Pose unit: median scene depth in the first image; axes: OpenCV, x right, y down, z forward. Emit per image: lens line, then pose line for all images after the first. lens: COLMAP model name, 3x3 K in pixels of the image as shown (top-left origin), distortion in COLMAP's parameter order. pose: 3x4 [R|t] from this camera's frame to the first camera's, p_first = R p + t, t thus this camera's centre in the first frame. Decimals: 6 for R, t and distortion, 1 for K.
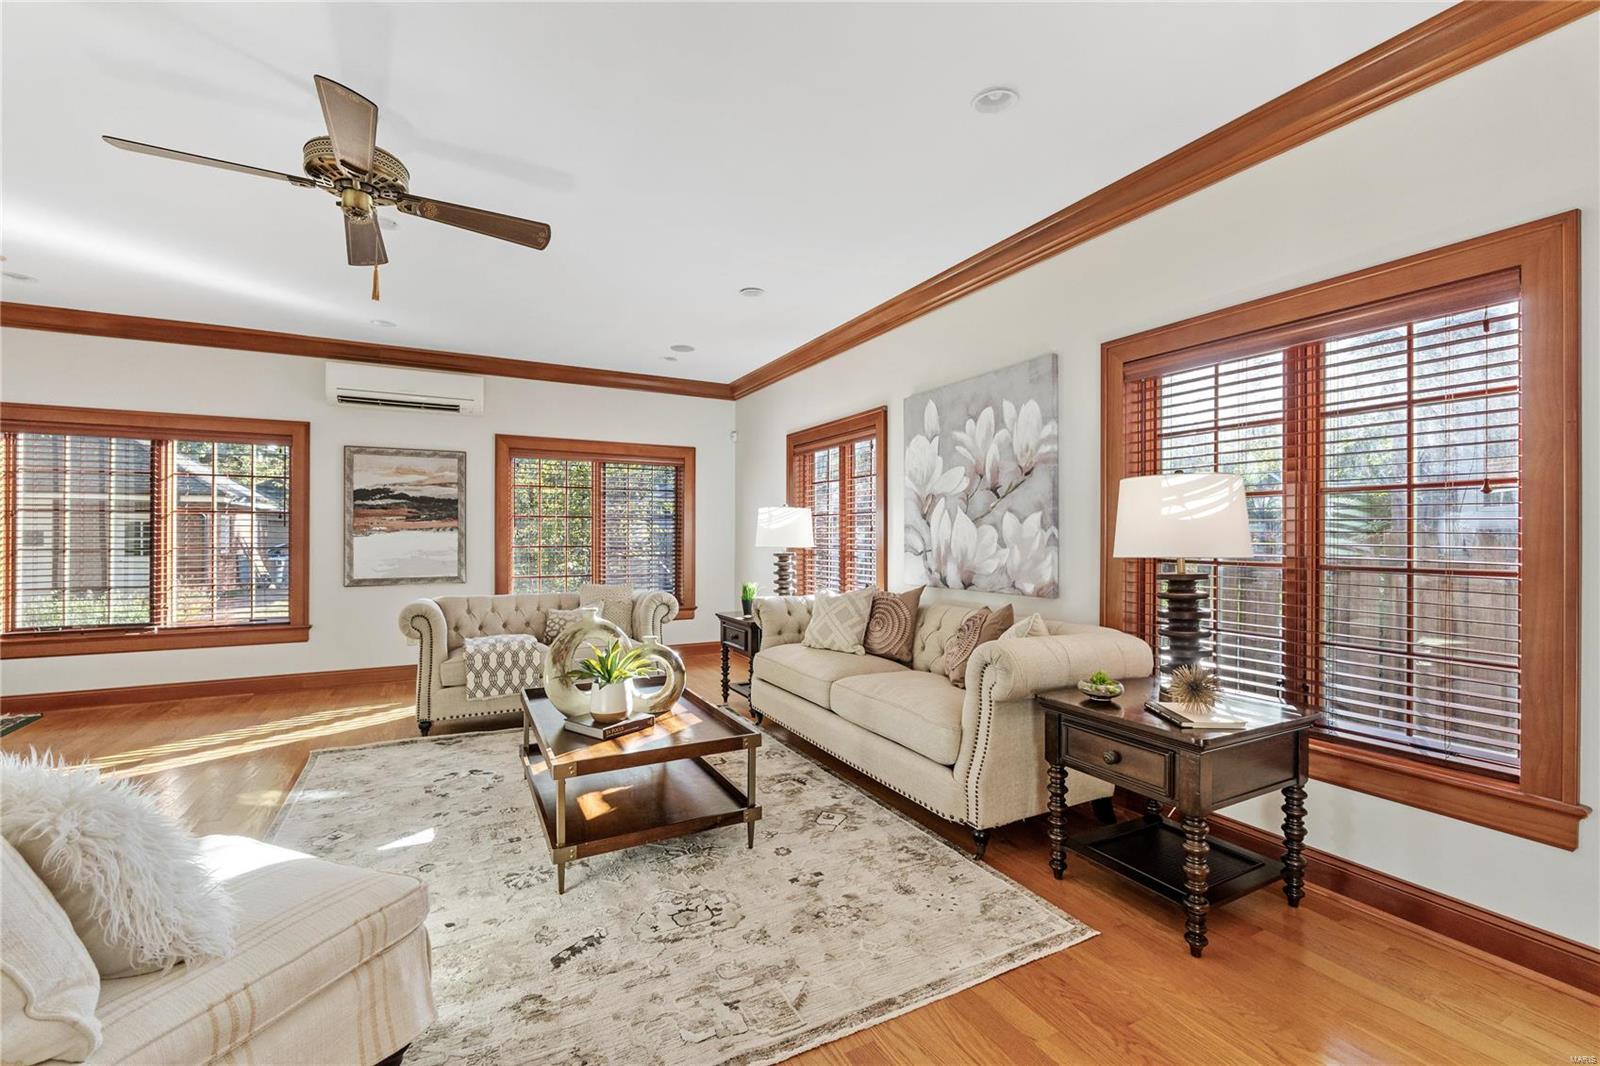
lens RADIAL K [[674.0, 0, 808.7], [0, 674.0, 534.0], [0, 0, 1]] dist [-0.003256, -0.000237]
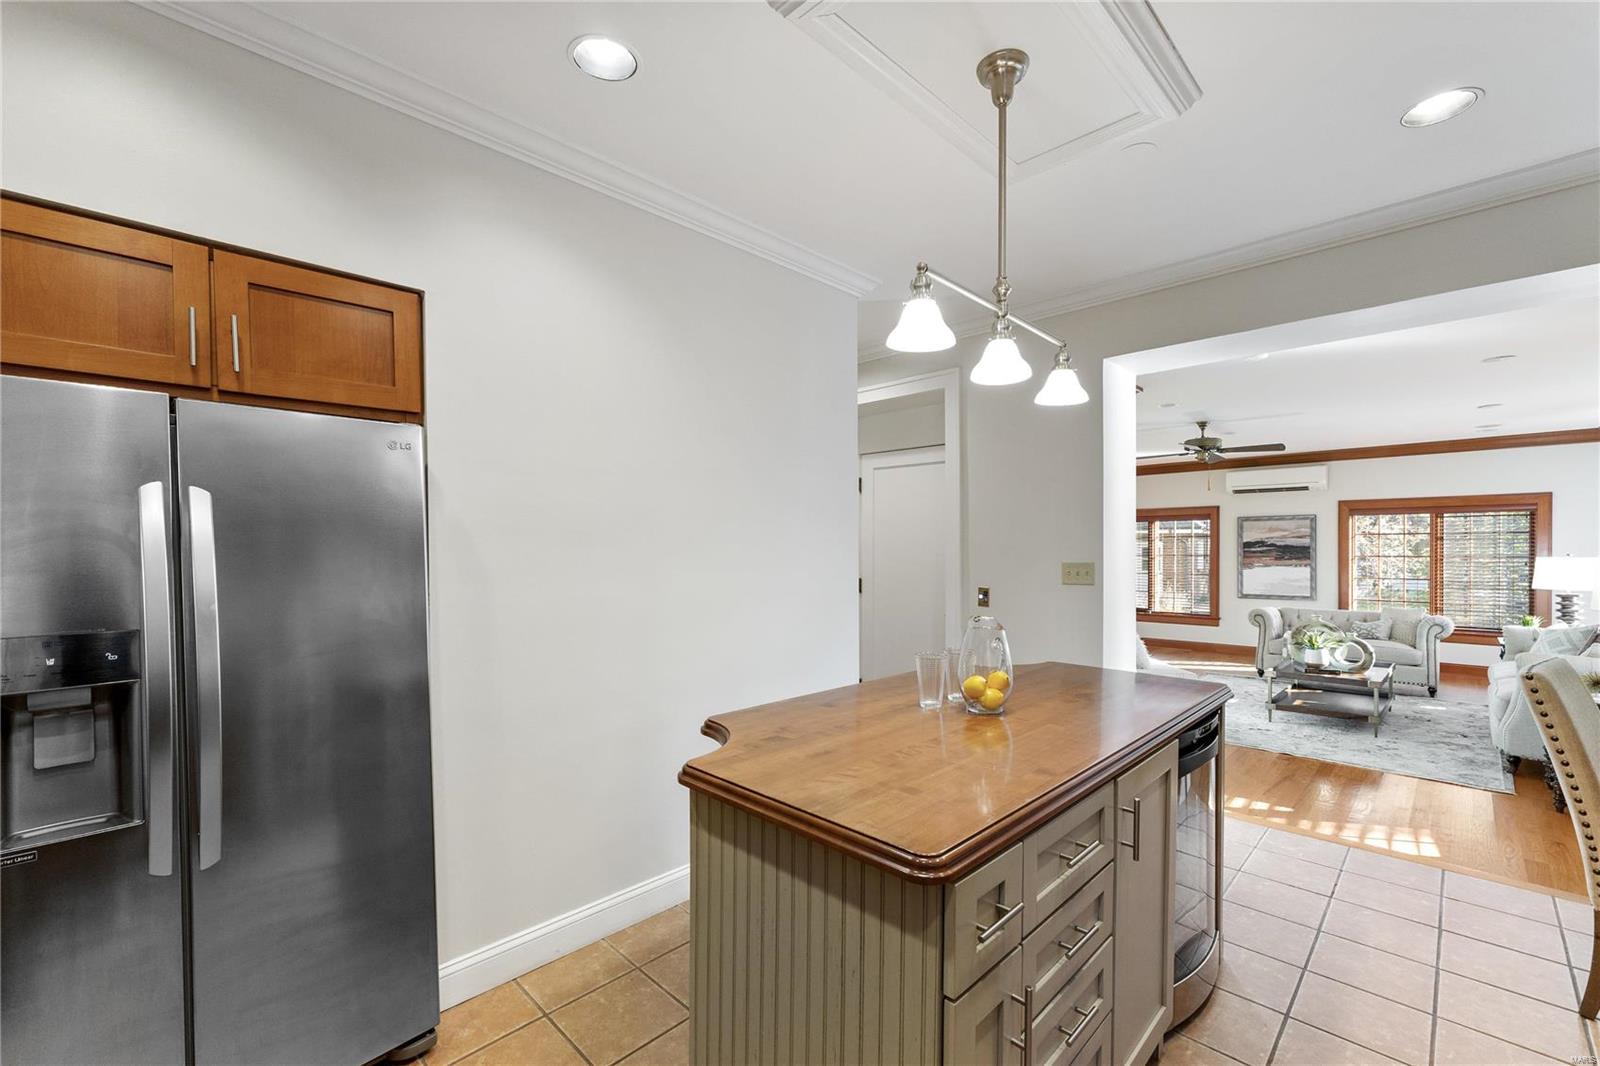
lens RADIAL K [[674.0, 0, 783.5], [0, 674.0, 561.8], [0, 0, 1]] dist [-0.003256, -0.000237]
pose [[0.278971, 0.017118, -0.960147, 0.827461], [0.004914, 0.999803, 0.019253, -0.068687], [0.960287, -0.010089, 0.278832, -0.779925]]
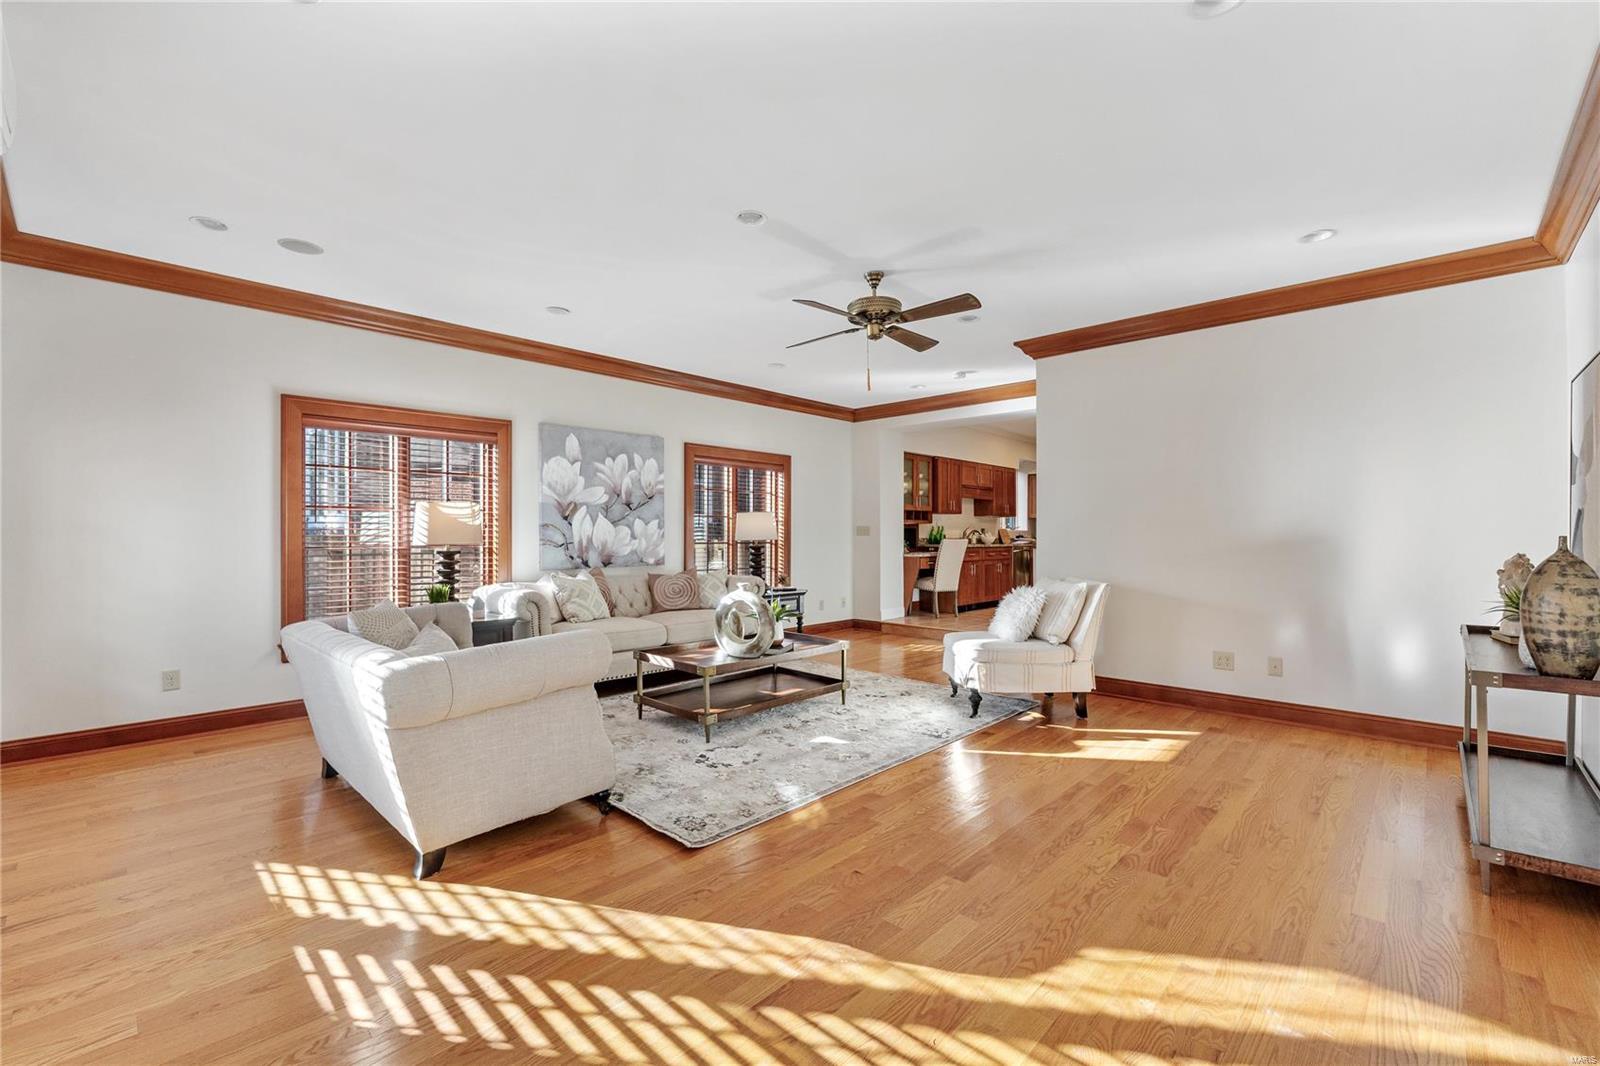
lens RADIAL K [[674.0, 0, 806.4], [0, 674.0, 534.5], [0, 0, 1]] dist [-0.003256, -0.000237]
pose [[-0.318069, -0.003219, 0.948062, -1.222784], [-0.003866, 0.999990, 0.002098, 0.002238], [-0.948060, -0.002997, -0.318078, 0.940851]]
